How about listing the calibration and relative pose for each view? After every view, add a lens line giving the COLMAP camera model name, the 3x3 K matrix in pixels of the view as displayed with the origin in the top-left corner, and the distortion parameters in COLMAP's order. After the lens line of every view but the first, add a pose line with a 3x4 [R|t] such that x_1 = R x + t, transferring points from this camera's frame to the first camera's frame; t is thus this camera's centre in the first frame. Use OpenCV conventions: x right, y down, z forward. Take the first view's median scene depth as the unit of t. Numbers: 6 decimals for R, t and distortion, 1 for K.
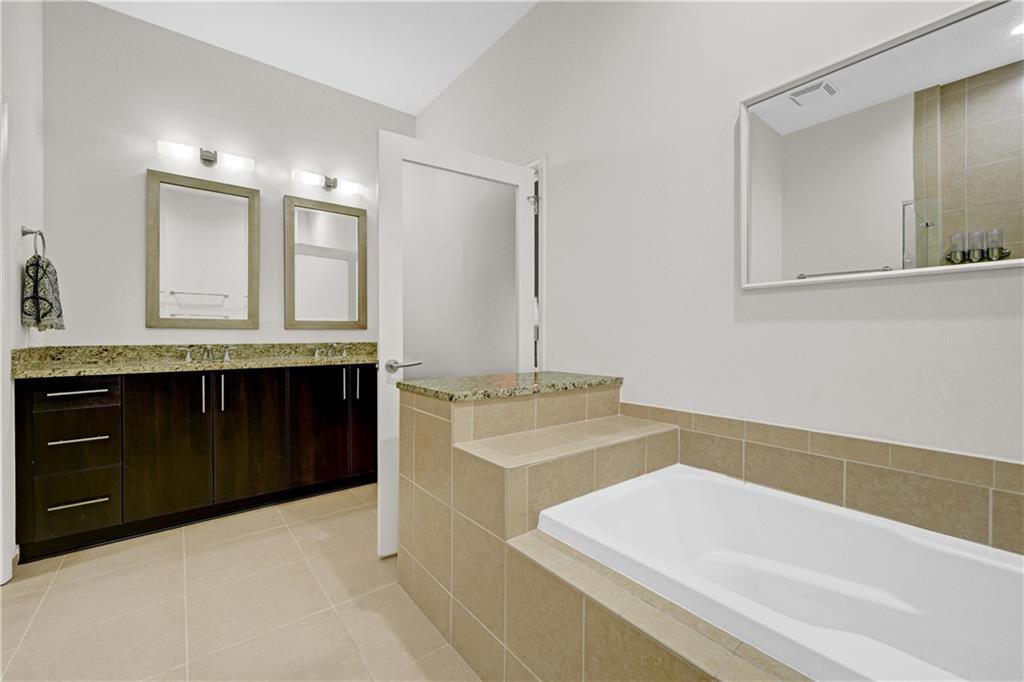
lens RADIAL K [[412.8, 0, 502.2], [0, 412.8, 340.2], [0, 0, 1]] dist [-0.001222, 0.001318]
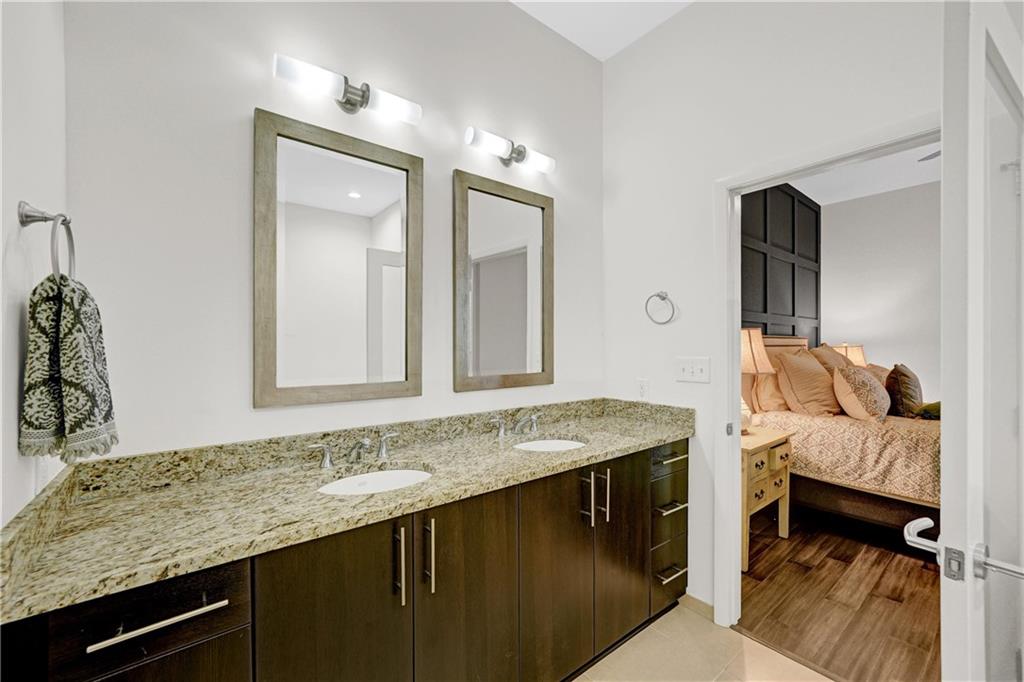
lens RADIAL K [[412.8, 0, 498.0], [0, 412.8, 351.5], [0, 0, 1]] dist [-0.001222, 0.001318]
pose [[0.999978, -0.002330, -0.006213, -0.562726], [0.002322, 0.999996, -0.001339, -0.104732], [0.006216, 0.001325, 0.999980, 0.486434]]
